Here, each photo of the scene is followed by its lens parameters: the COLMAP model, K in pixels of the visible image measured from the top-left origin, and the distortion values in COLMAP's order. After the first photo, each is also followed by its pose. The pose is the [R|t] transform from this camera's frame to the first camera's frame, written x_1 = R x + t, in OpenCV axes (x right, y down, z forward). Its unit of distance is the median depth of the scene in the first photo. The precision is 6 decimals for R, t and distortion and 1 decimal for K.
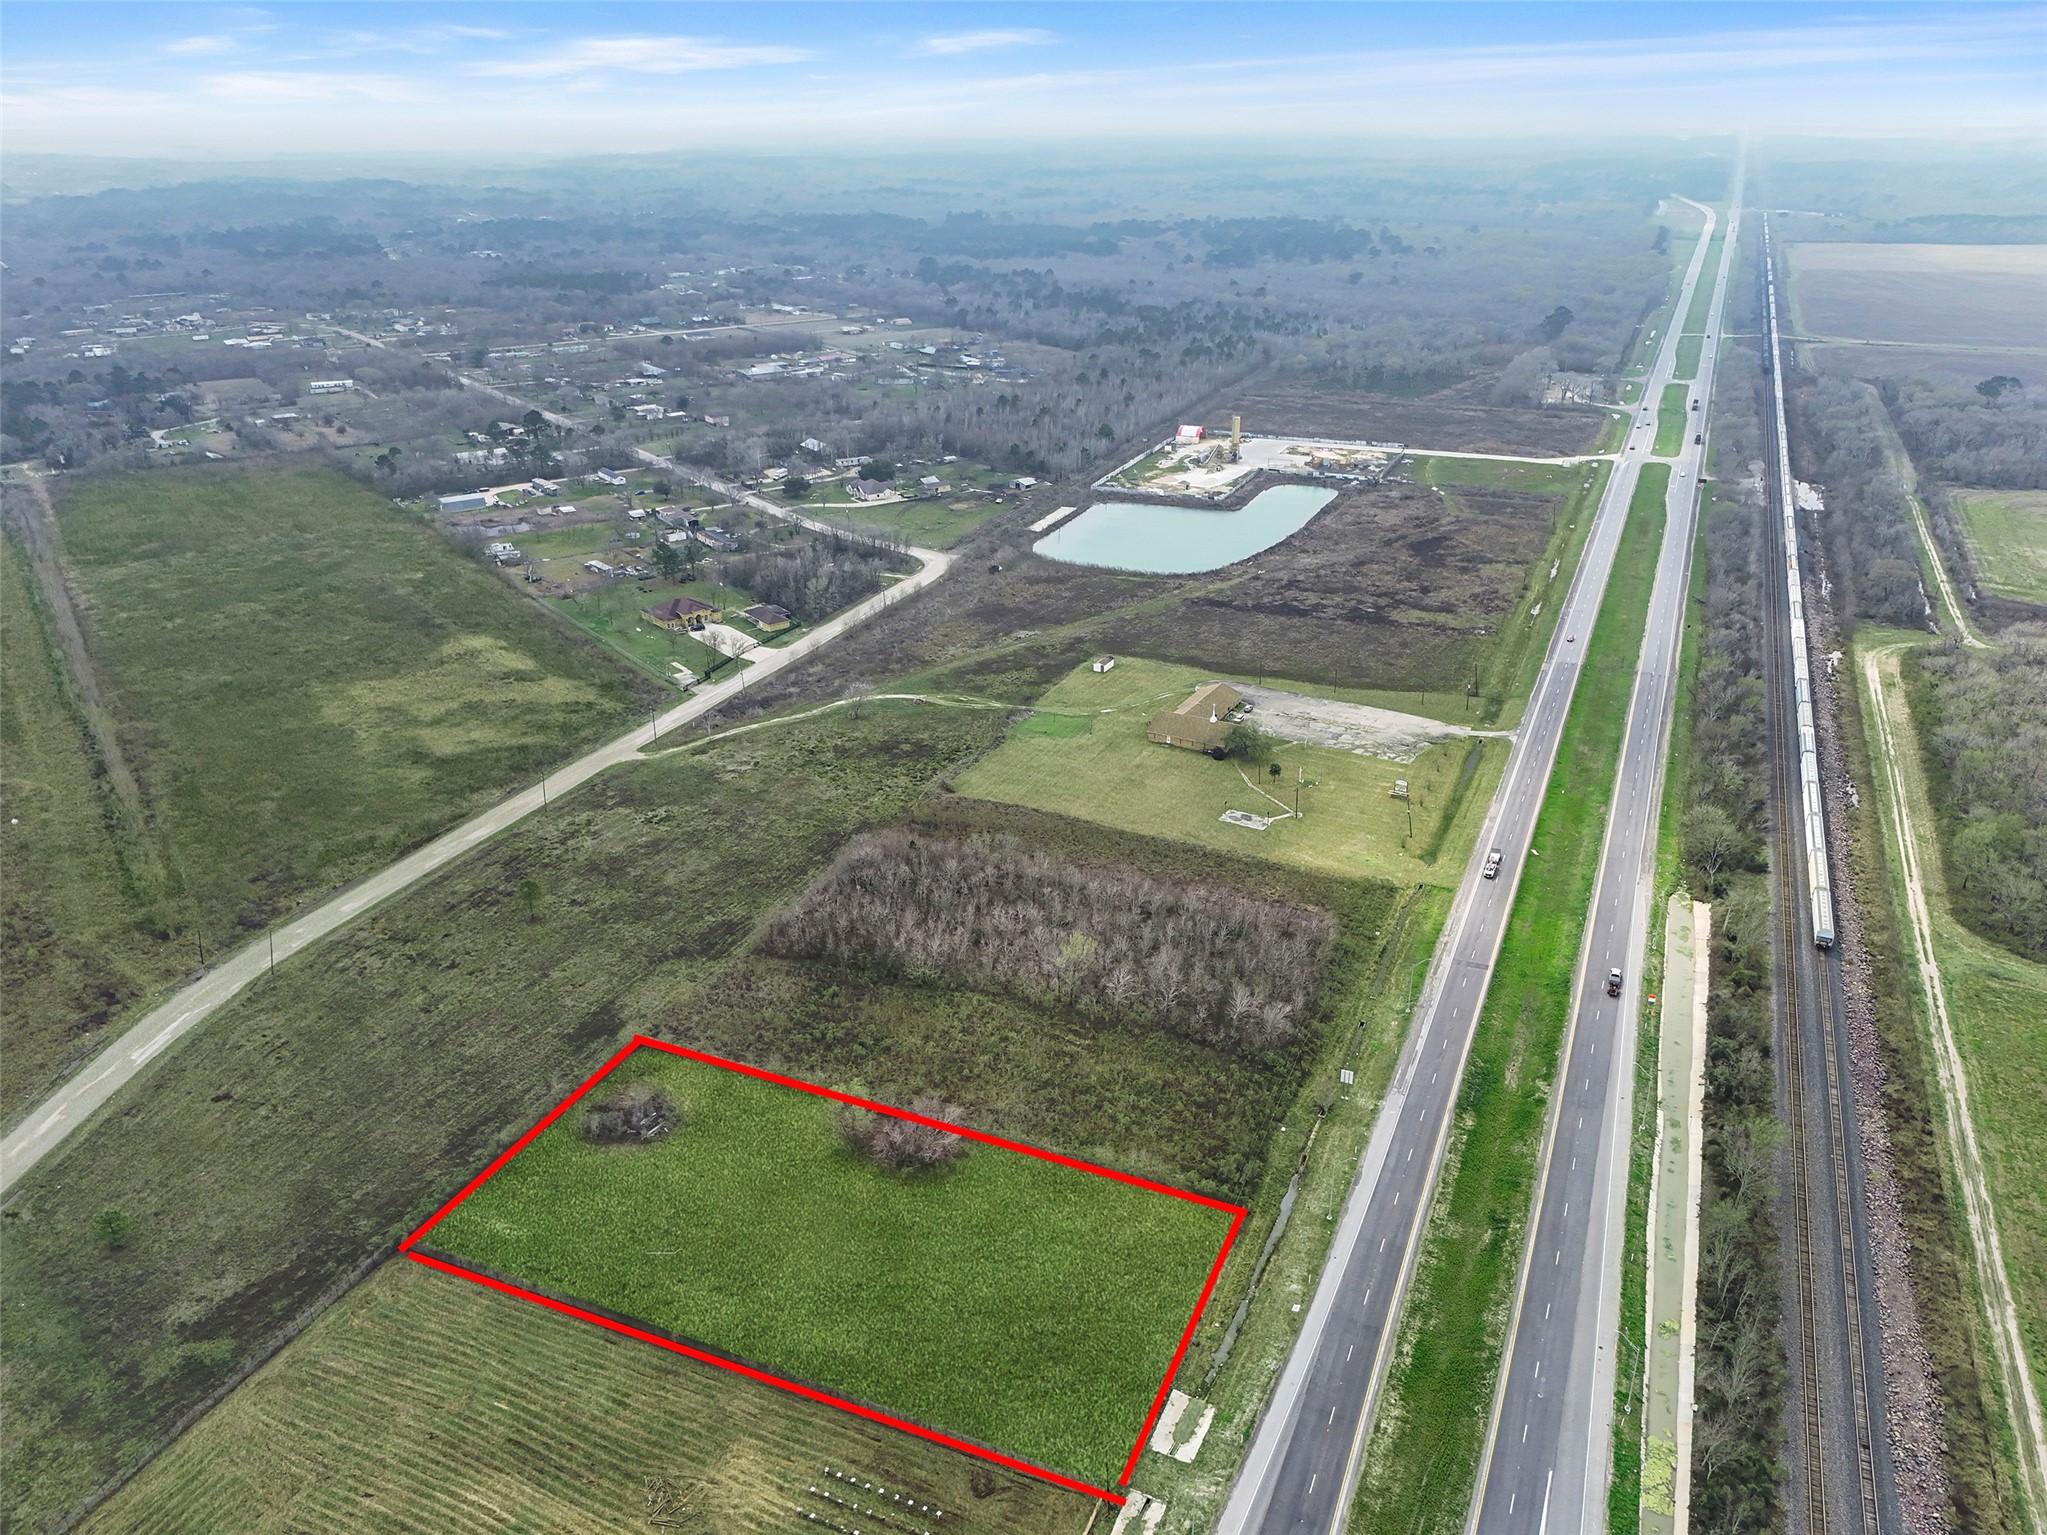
lens RADIAL K [[1525.2, 0, 1023.5], [0, 1525.2, 767.5], [0, 0, 1]] dist [0.097038, -0.112121]
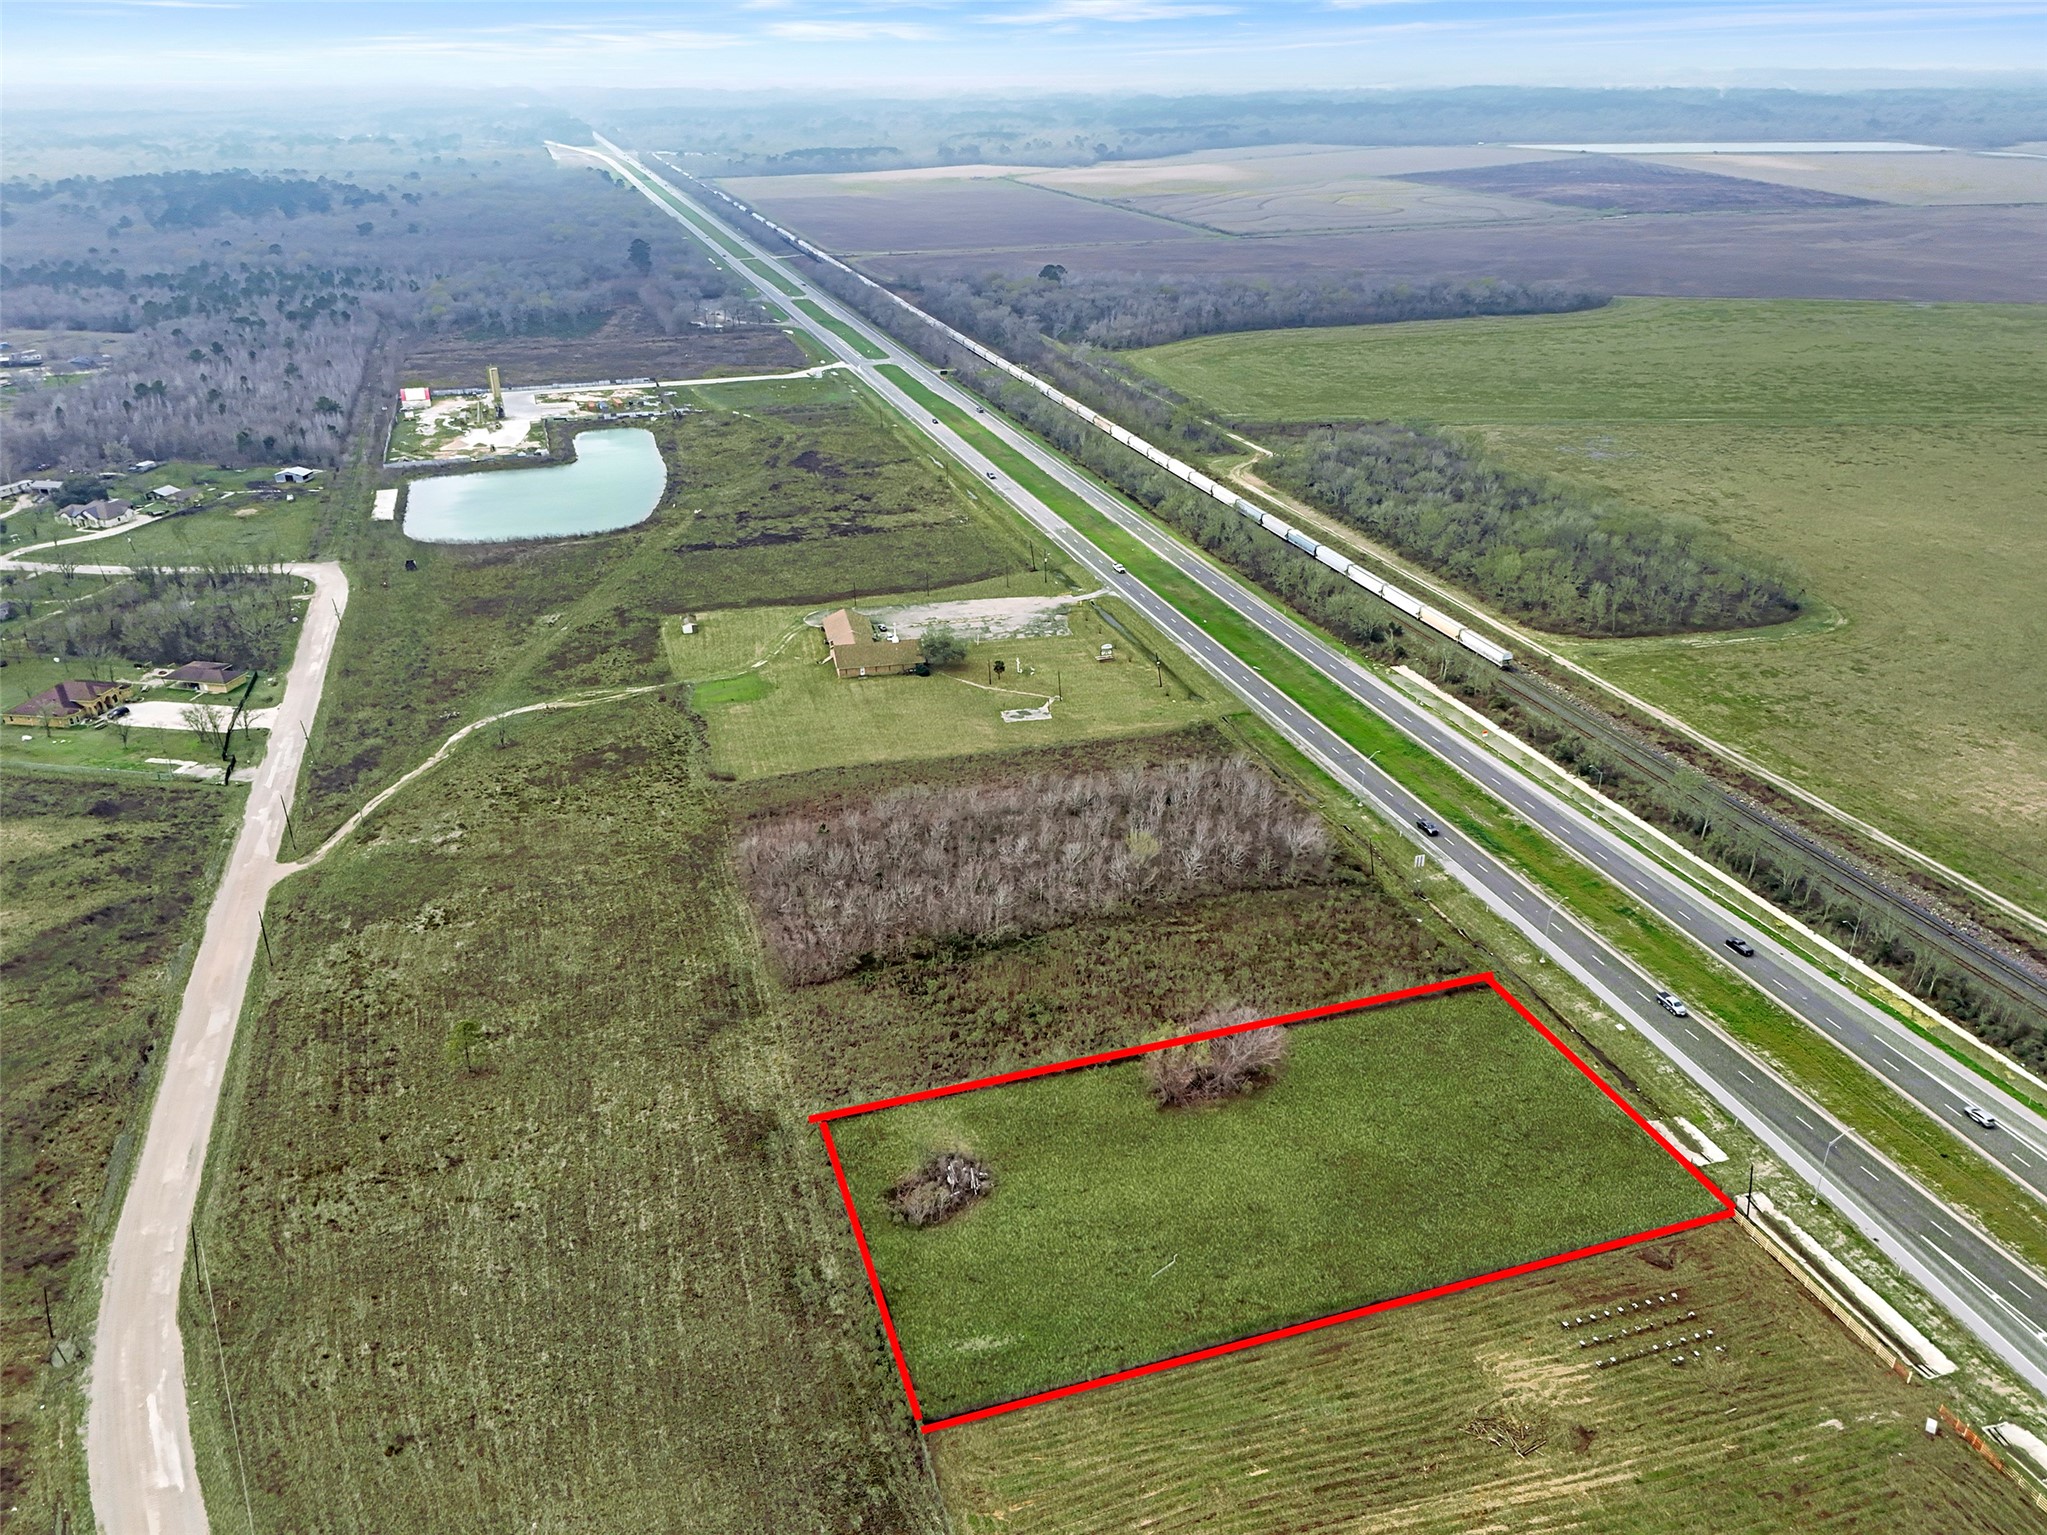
lens RADIAL K [[1499.0, 0, 1026.8], [0, 1499.0, 775.0], [0, 0, 1]] dist [0.073643, -0.079054]
pose [[0.742083, -0.288658, 0.604971, -0.436464], [0.268016, 0.955018, 0.126921, -0.049979], [-0.614395, 0.067956, 0.786067, 0.211084]]
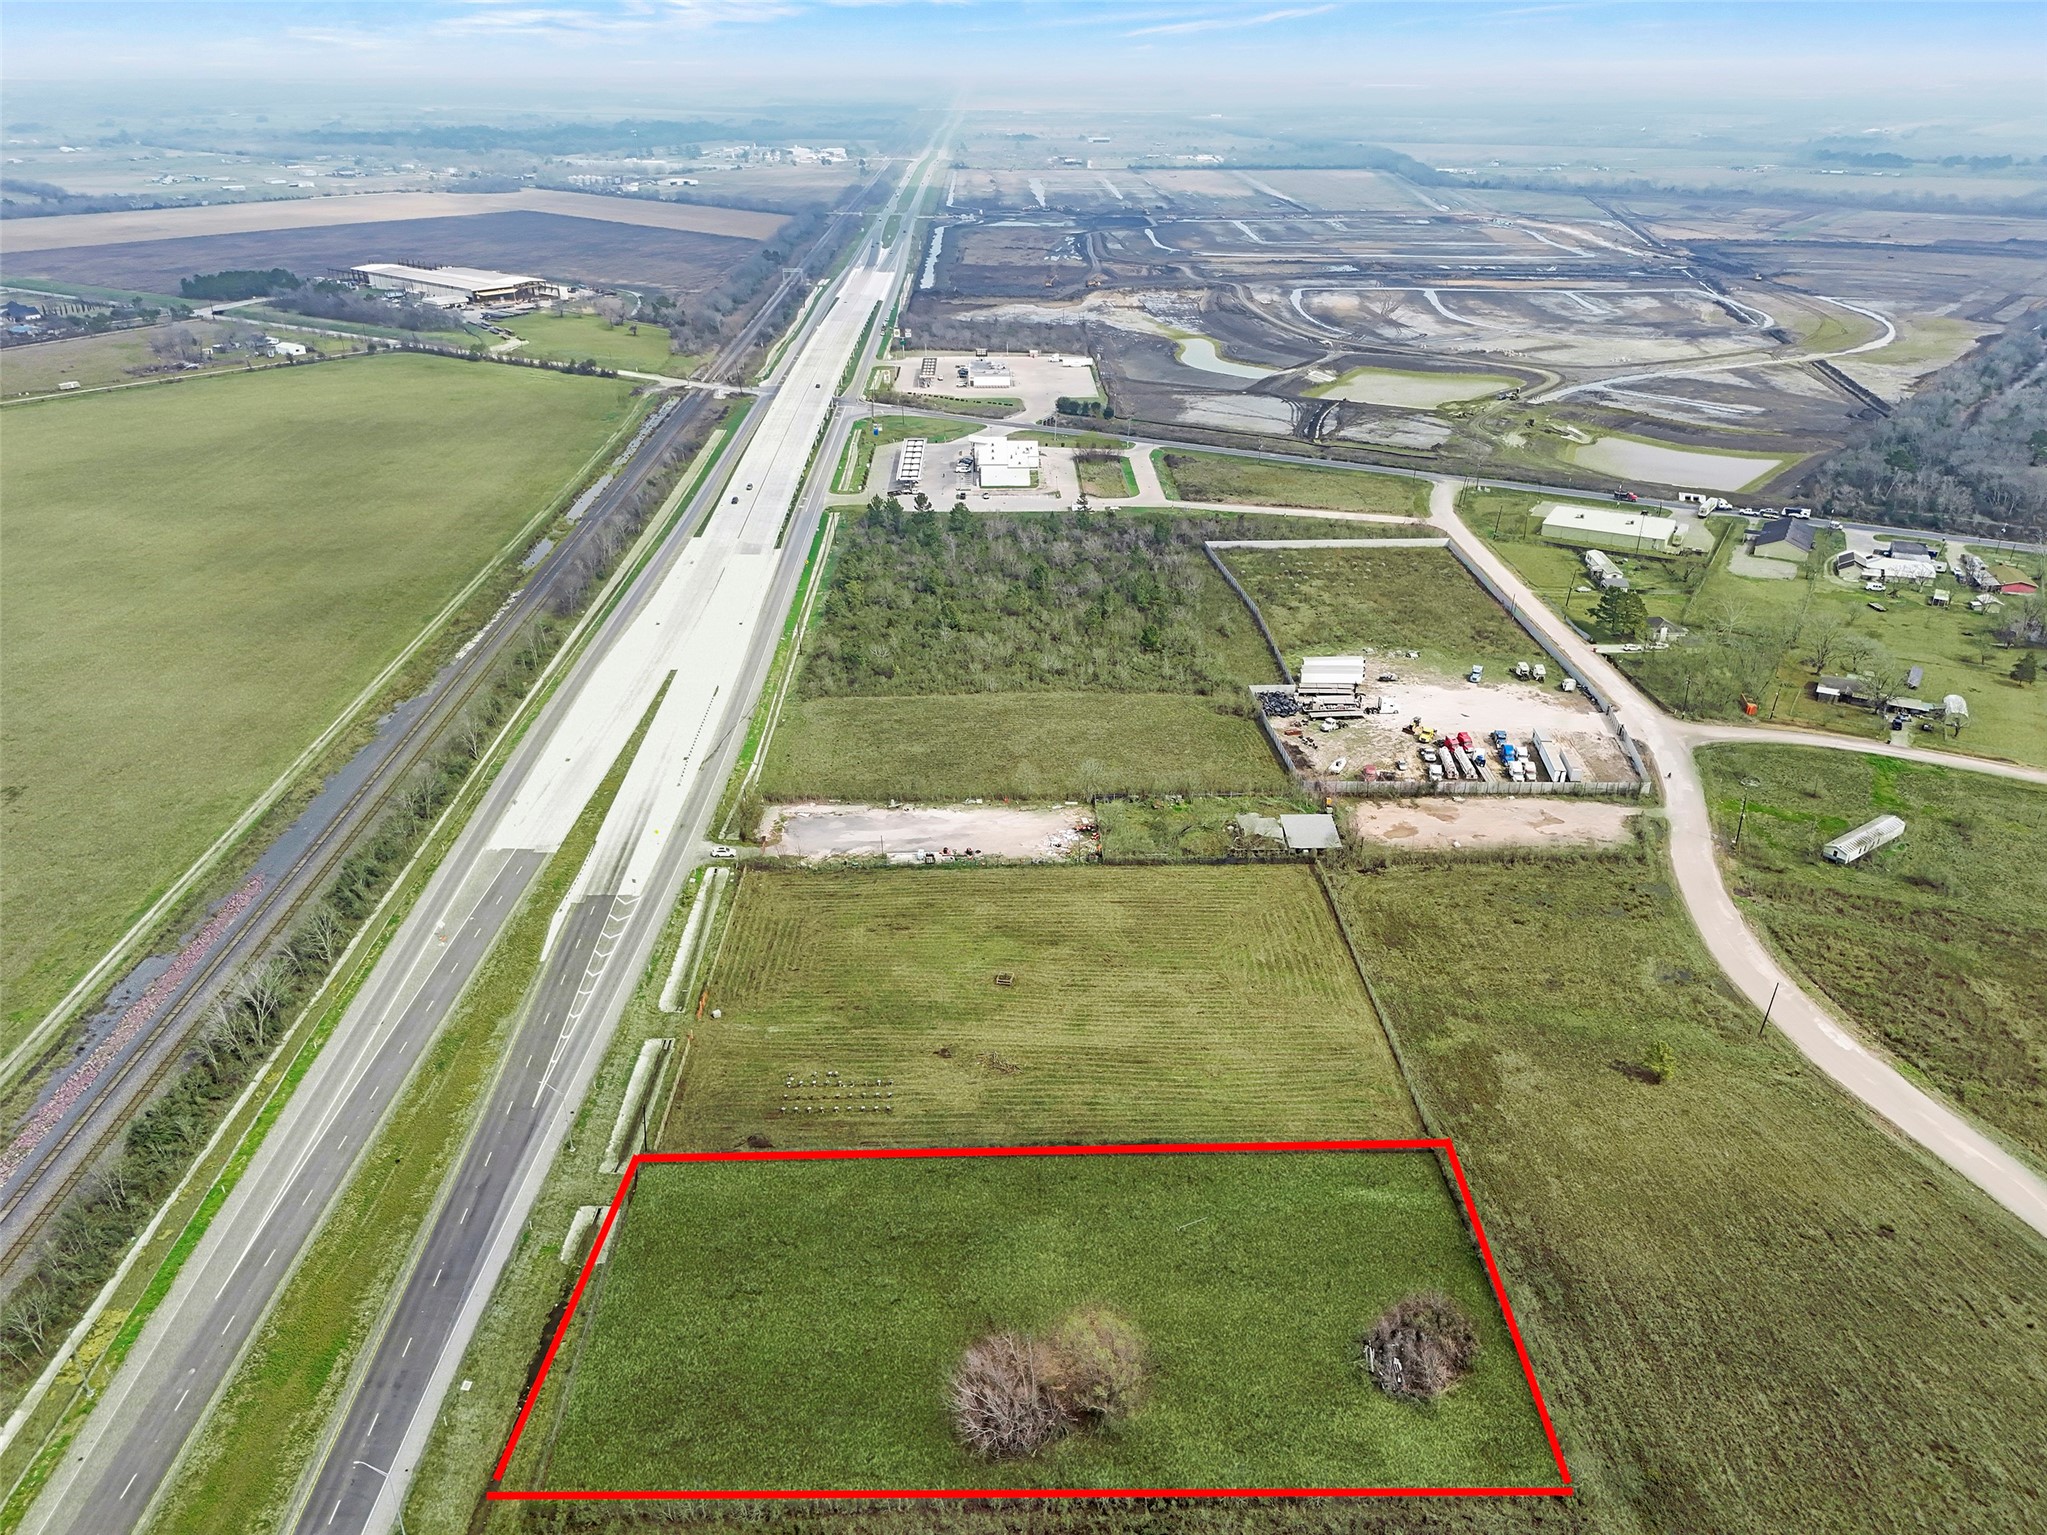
lens RADIAL K [[1470.4, 0, 1048.9], [0, 1470.4, 766.4], [0, 0, 1]] dist [0.087783, -0.089485]
pose [[-0.900788, 0.195762, -0.387631, 0.079065], [-0.166965, 0.667886, 0.725294, -0.295682], [0.400879, 0.718057, -0.568938, 0.760433]]
